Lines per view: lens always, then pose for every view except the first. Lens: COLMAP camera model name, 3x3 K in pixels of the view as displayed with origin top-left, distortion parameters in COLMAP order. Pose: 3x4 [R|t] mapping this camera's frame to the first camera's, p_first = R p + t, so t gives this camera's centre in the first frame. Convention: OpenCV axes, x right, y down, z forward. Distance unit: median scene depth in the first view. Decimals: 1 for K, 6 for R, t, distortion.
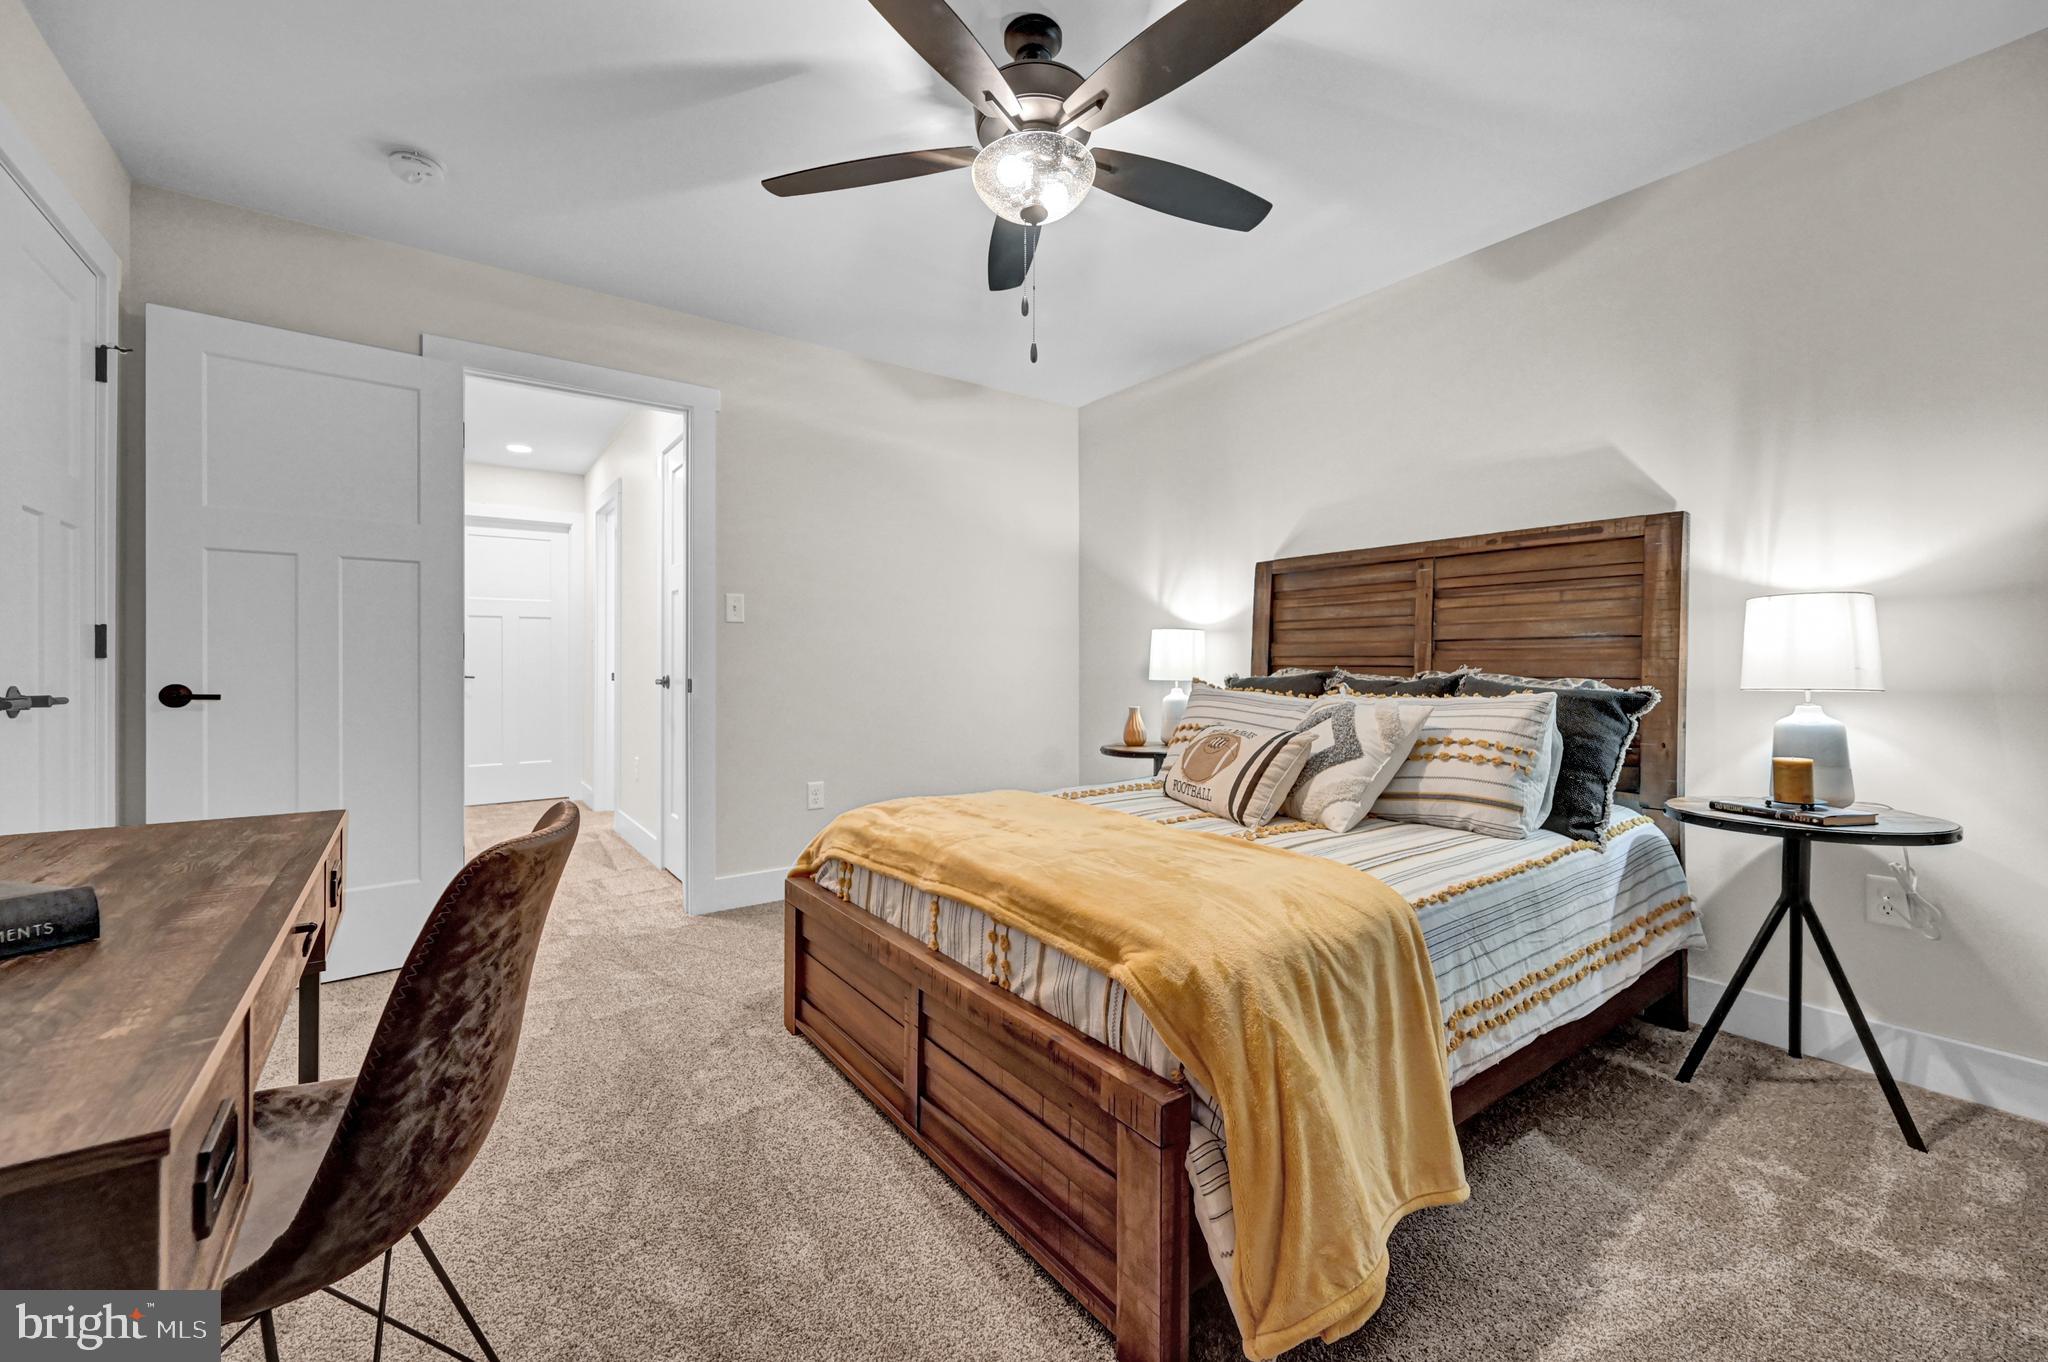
lens RADIAL K [[825.4, 0, 1024.7], [0, 825.4, 664.6], [0, 0, 1]] dist [-0.001070, 0.000698]
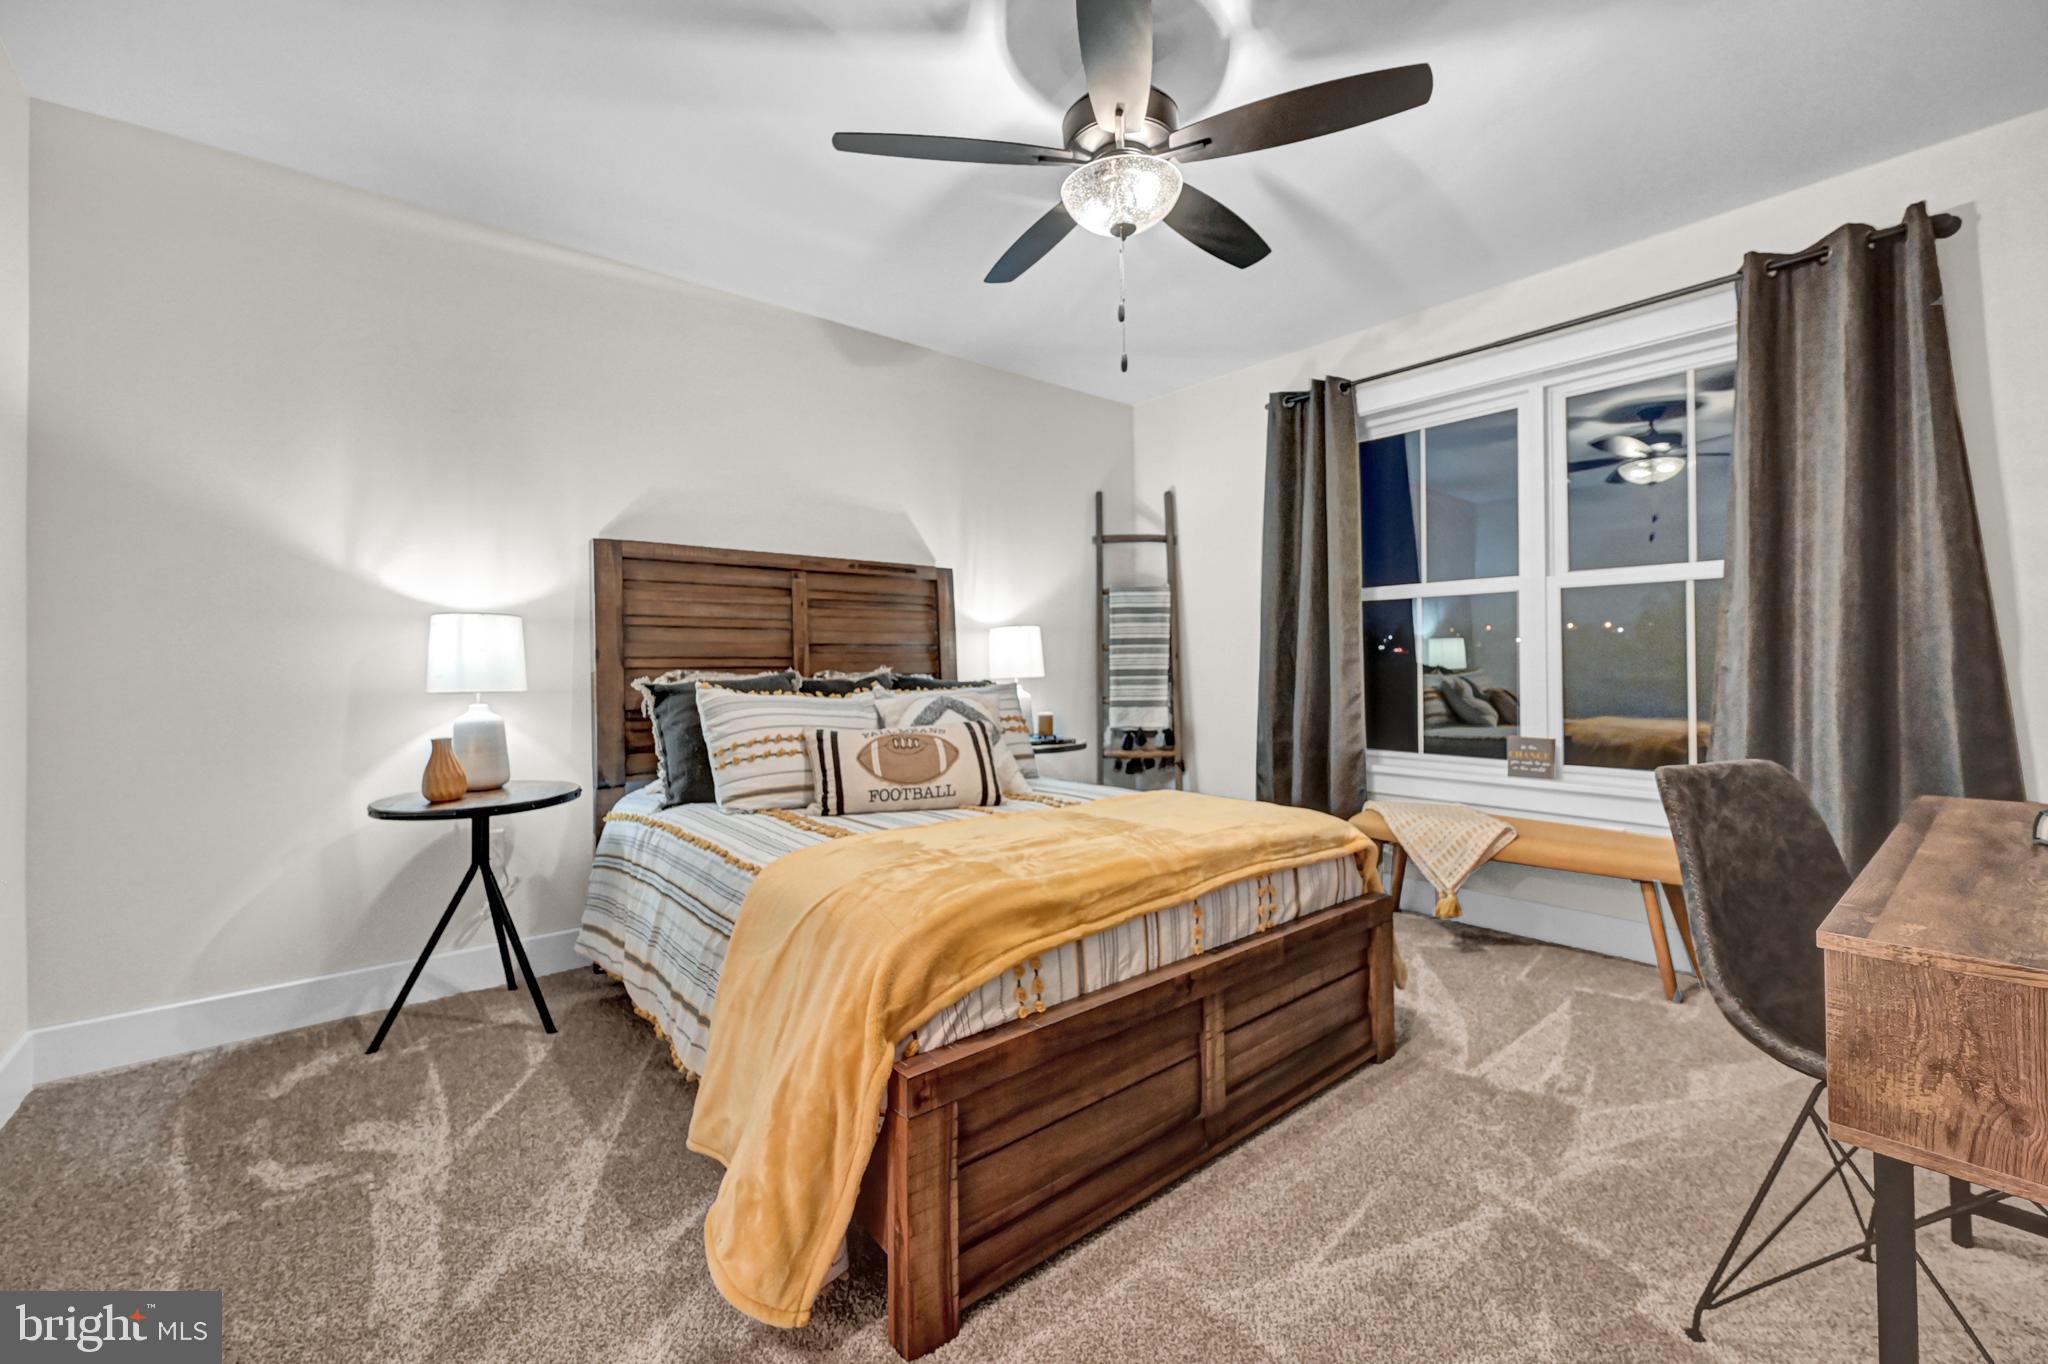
lens RADIAL K [[821.8, 0, 986.6], [0, 821.8, 690.1], [0, 0, 1]] dist [0.000834, -0.000085]
pose [[-0.041324, -0.027179, 0.998776, -0.630594], [0.007960, 0.999589, 0.027530, 0.005415], [-0.999114, 0.009088, -0.041091, 0.771354]]
